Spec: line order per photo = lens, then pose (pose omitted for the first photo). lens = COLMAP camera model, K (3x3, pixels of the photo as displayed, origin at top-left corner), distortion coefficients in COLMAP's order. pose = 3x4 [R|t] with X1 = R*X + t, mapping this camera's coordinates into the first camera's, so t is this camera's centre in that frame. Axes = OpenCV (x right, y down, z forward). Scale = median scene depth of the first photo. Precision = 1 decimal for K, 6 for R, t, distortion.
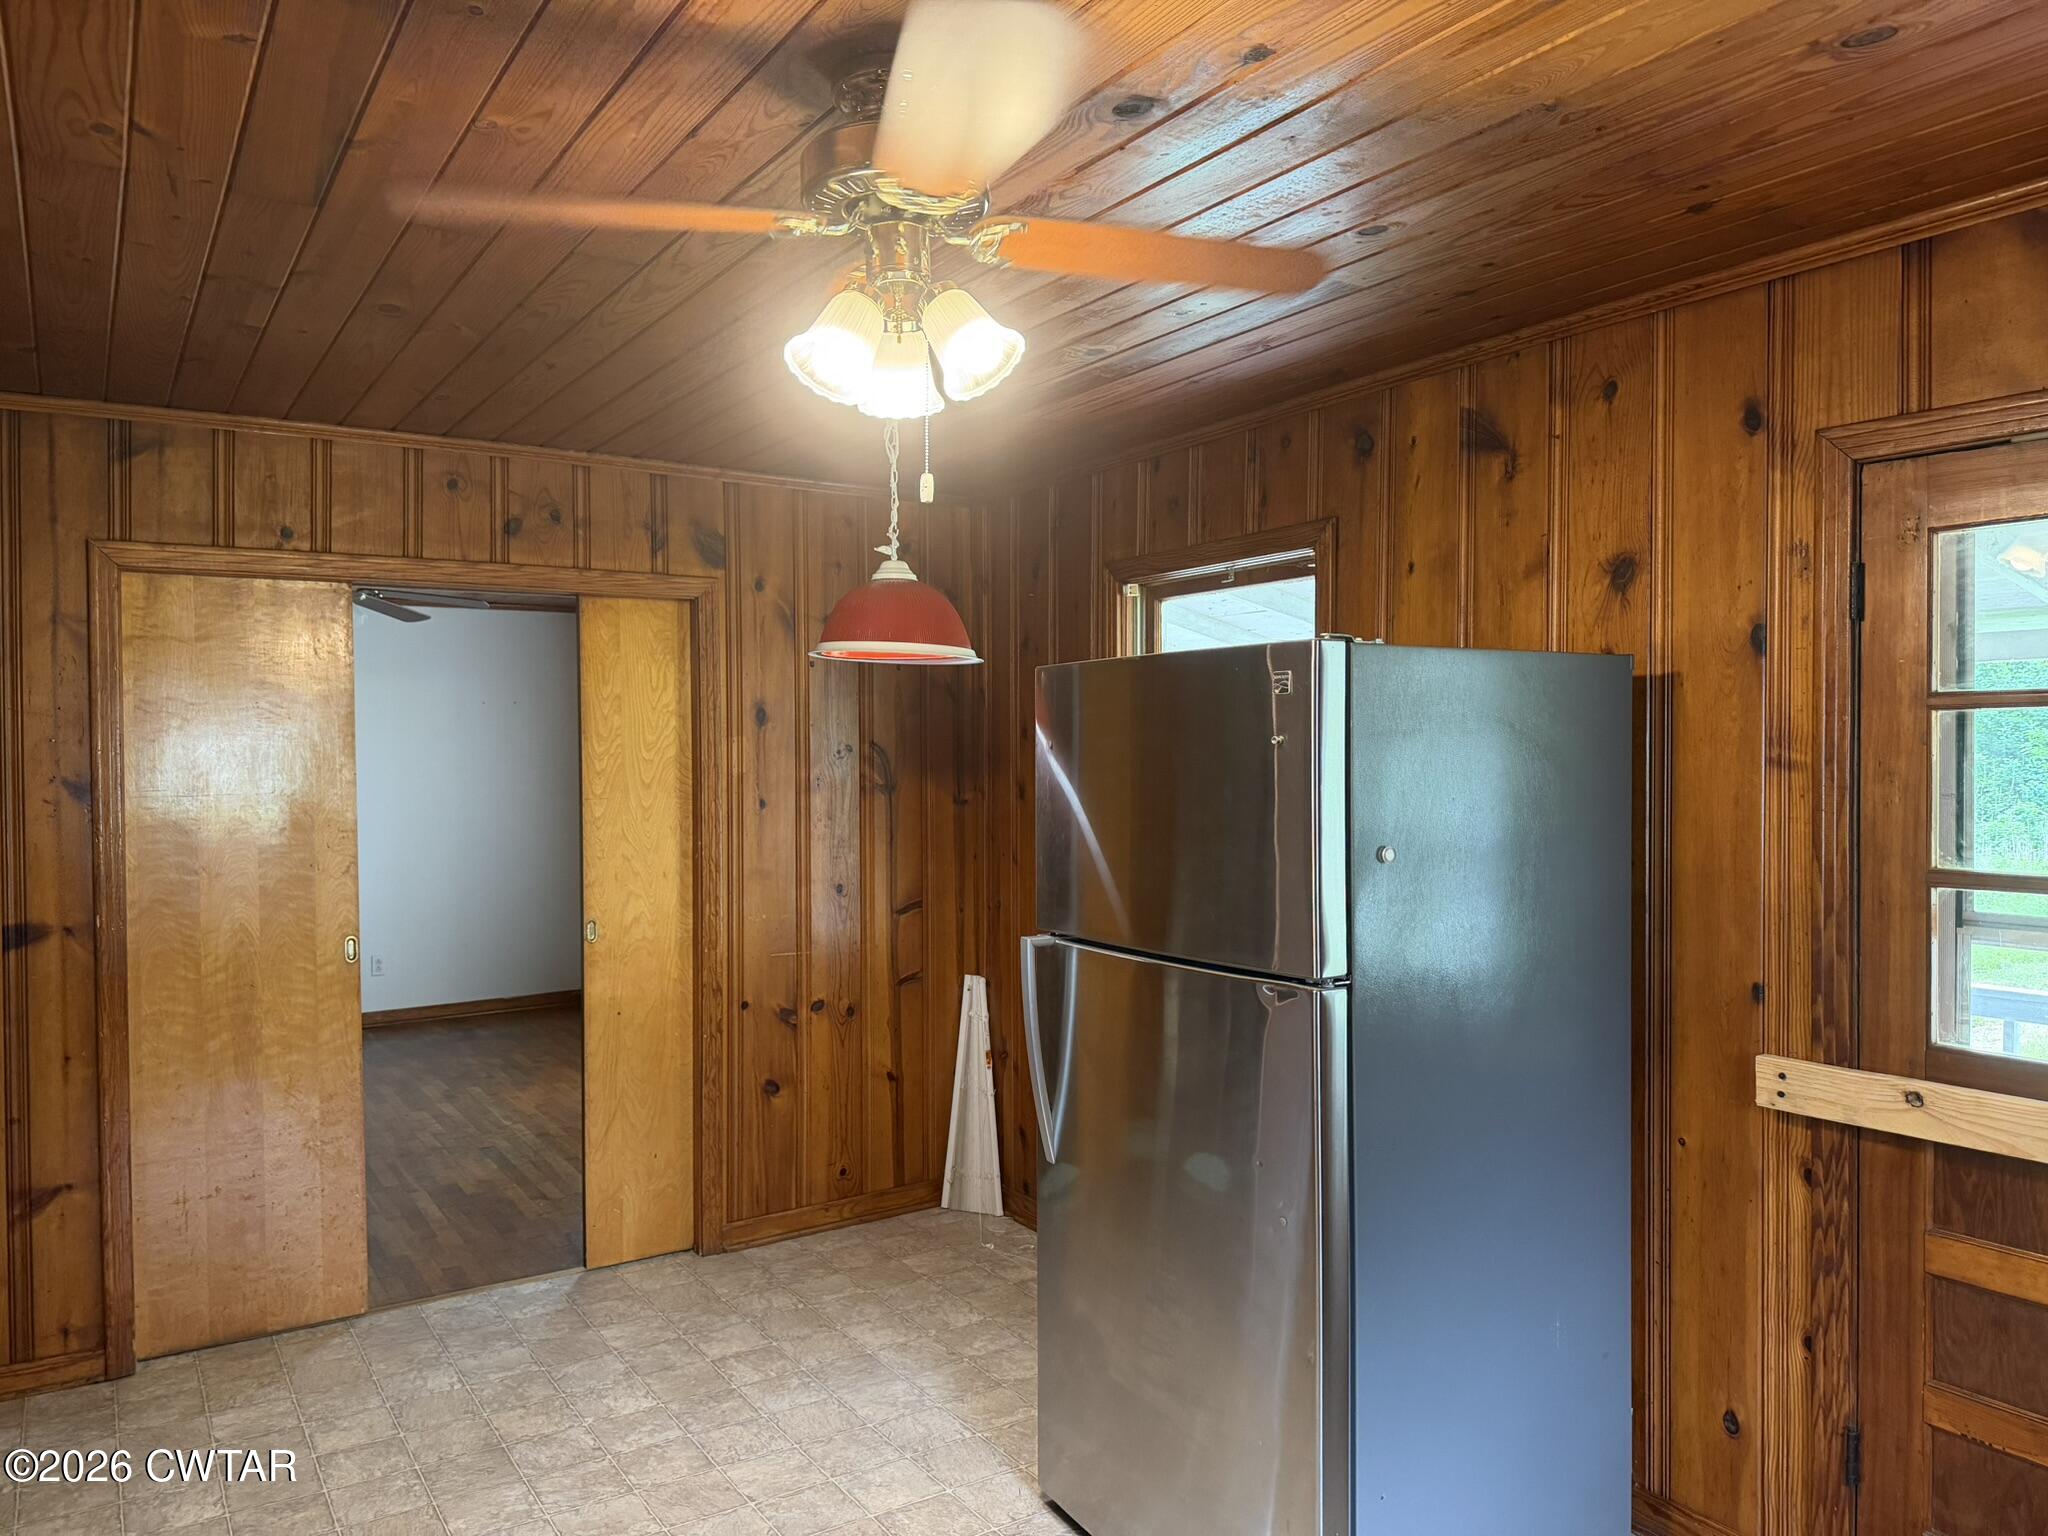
lens RADIAL K [[1458.5, 0, 1024.3], [0, 1458.5, 761.9], [0, 0, 1]] dist [0.096266, -0.129482]
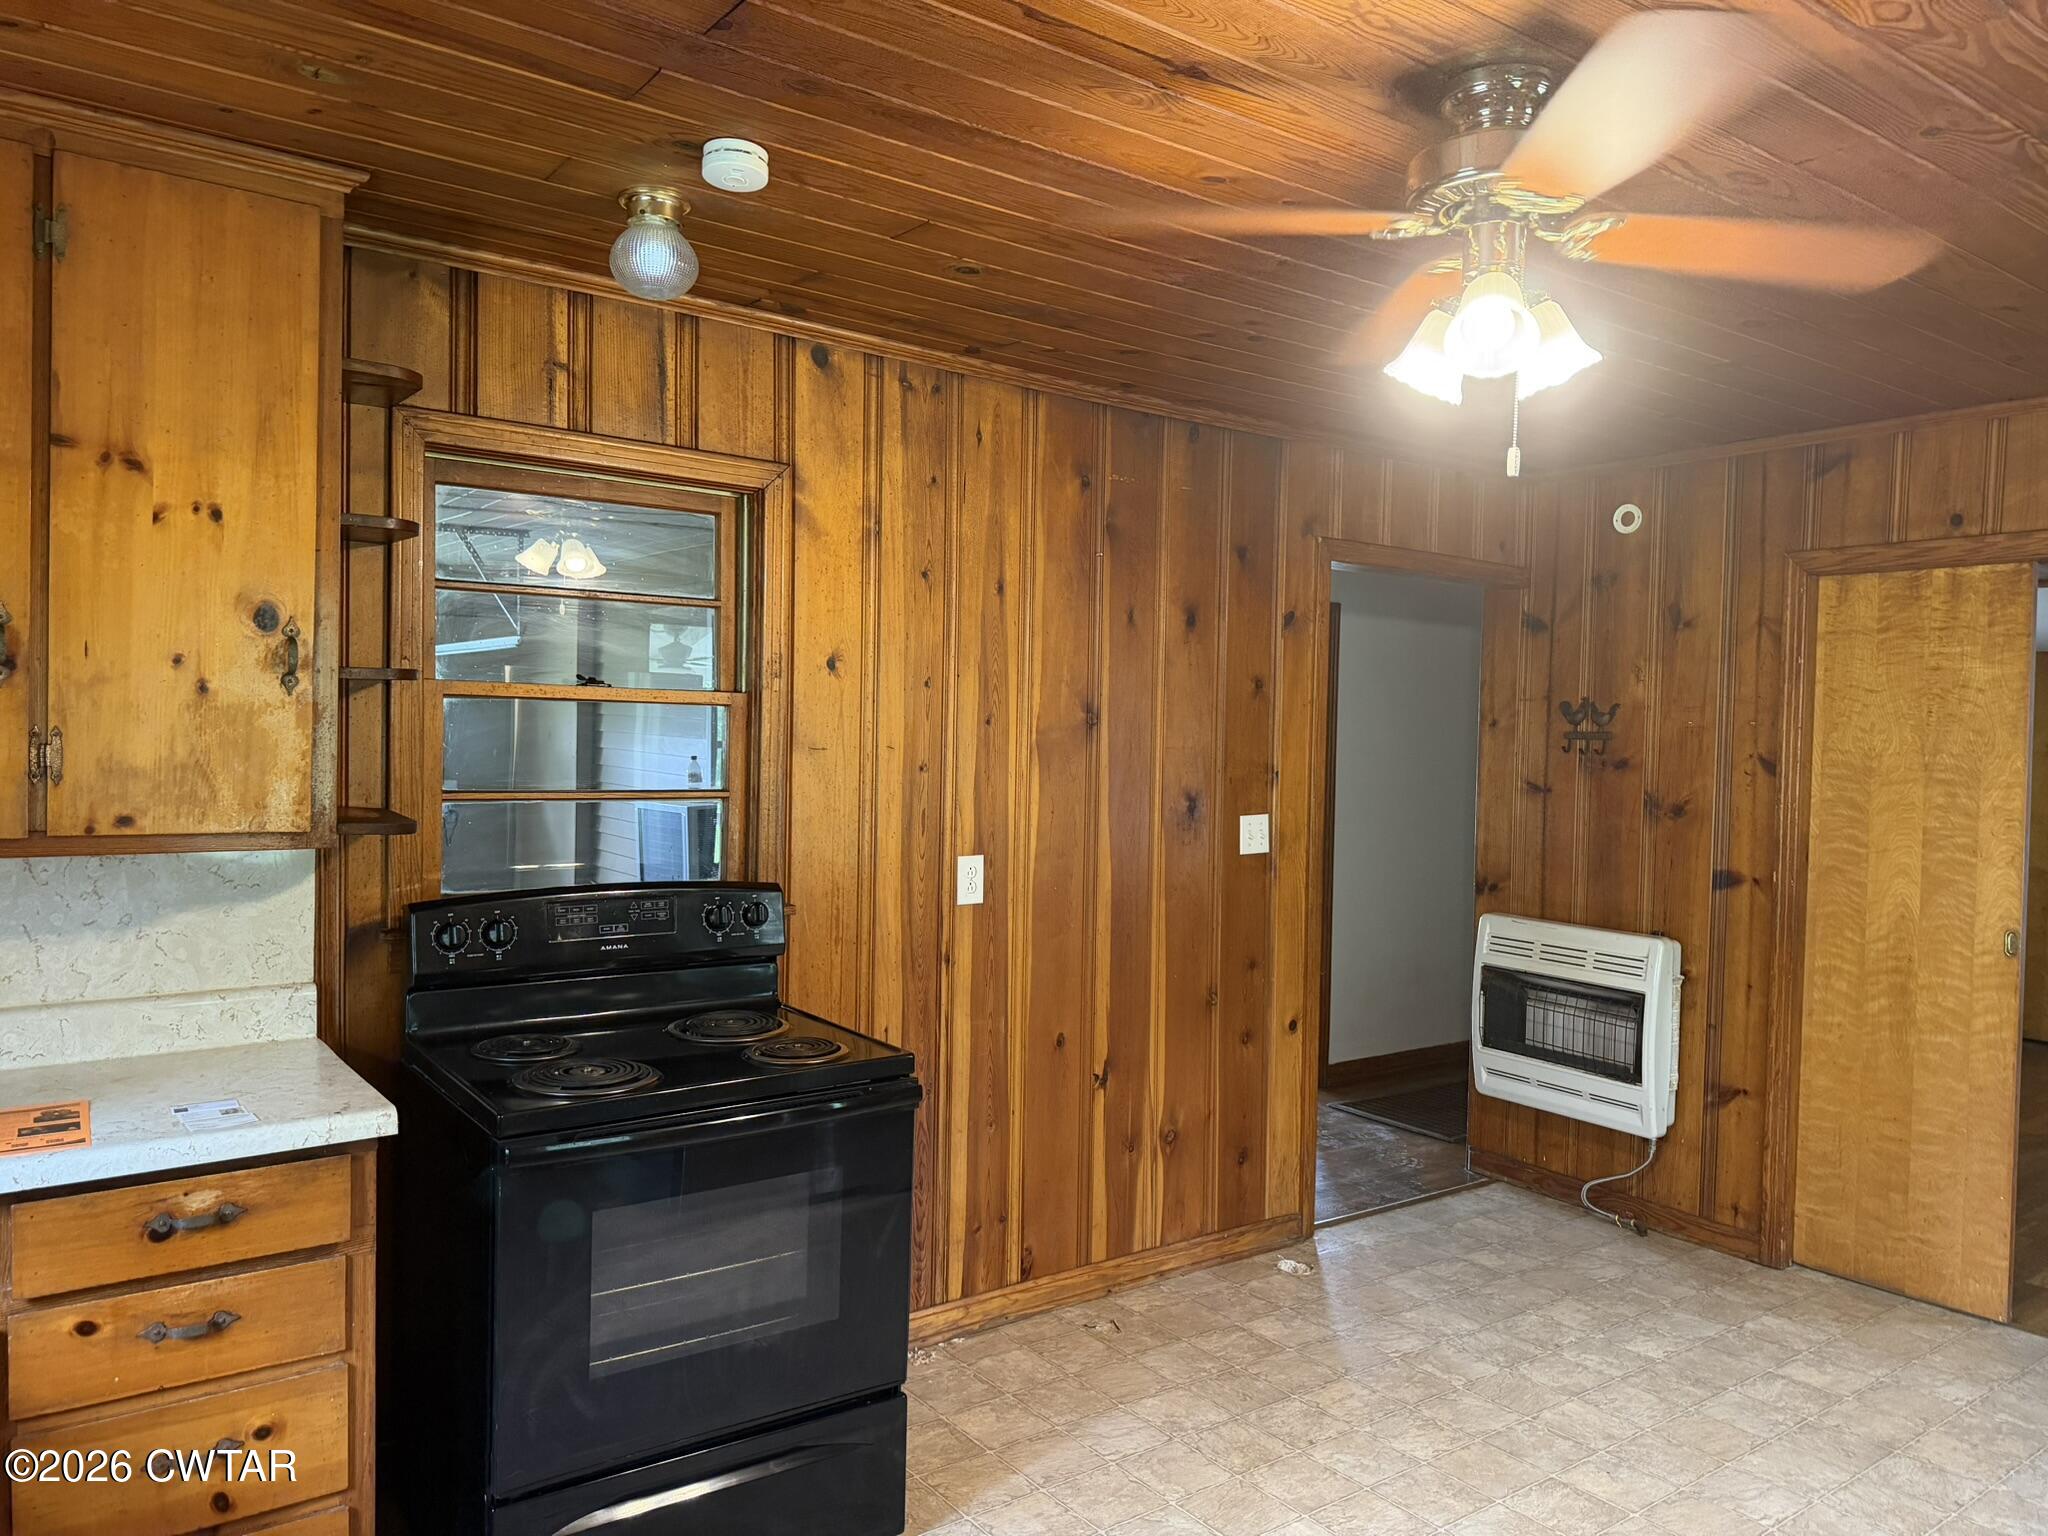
lens RADIAL K [[1456.5, 0, 1025.5], [0, 1456.5, 775.8], [0, 0, 1]] dist [0.105459, -0.146200]
pose [[0.050540, 0.040735, -0.997891, 0.500335], [-0.030447, 0.998766, 0.039229, -0.000716], [0.998258, 0.028400, 0.051718, 0.328055]]
